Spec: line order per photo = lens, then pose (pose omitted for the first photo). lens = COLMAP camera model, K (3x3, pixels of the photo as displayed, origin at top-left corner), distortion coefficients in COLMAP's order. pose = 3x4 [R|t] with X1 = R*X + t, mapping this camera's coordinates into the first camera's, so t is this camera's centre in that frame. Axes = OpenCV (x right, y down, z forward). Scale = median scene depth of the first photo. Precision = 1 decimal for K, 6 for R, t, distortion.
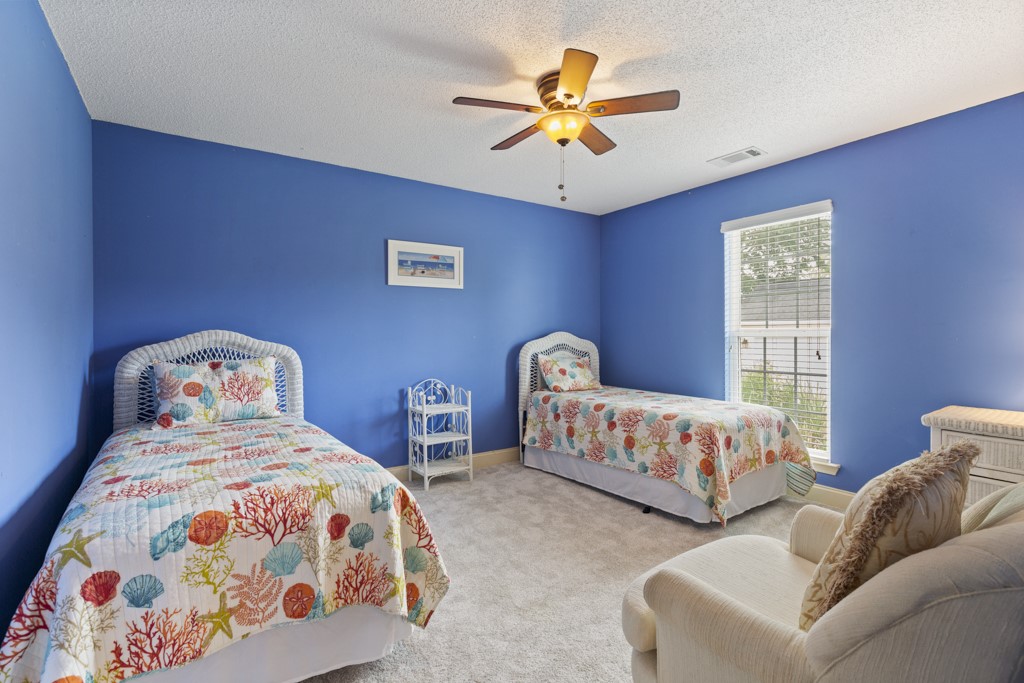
lens RADIAL K [[495.4, 0, 506.5], [0, 495.4, 339.4], [0, 0, 1]] dist [0.001080, -0.000222]
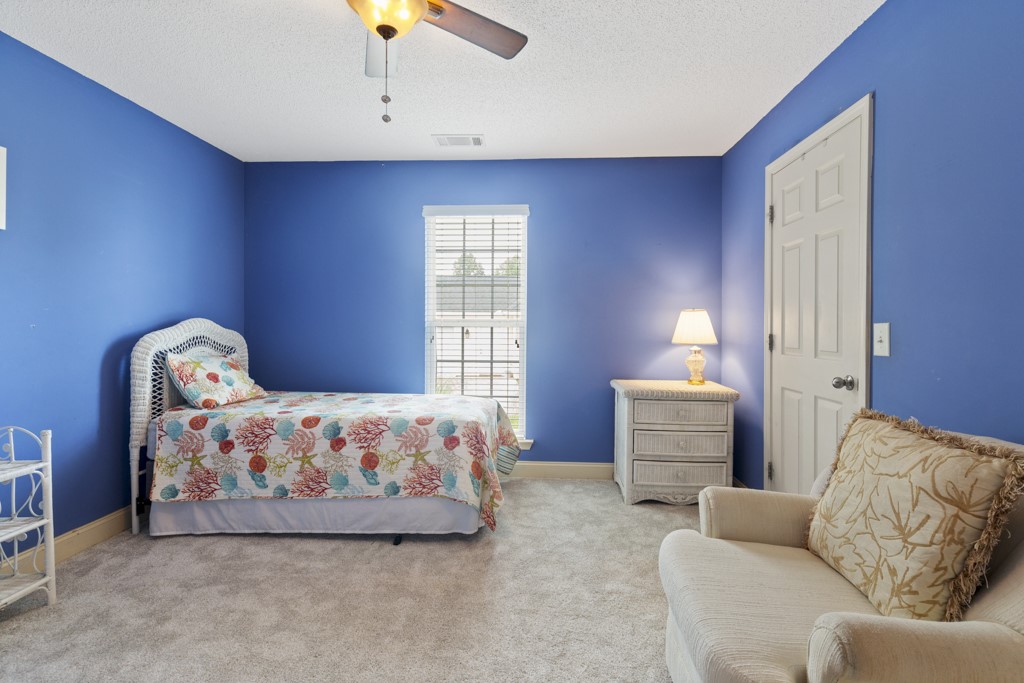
lens RADIAL K [[481.4, 0, 525.4], [0, 481.4, 328.3], [0, 0, 1]] dist [0.010340, -0.000580]
pose [[0.588854, 0.000546, 0.808240, -0.202027], [0.000180, 1.000000, -0.000806, -0.001230], [-0.808240, 0.000620, 0.588853, 0.317692]]
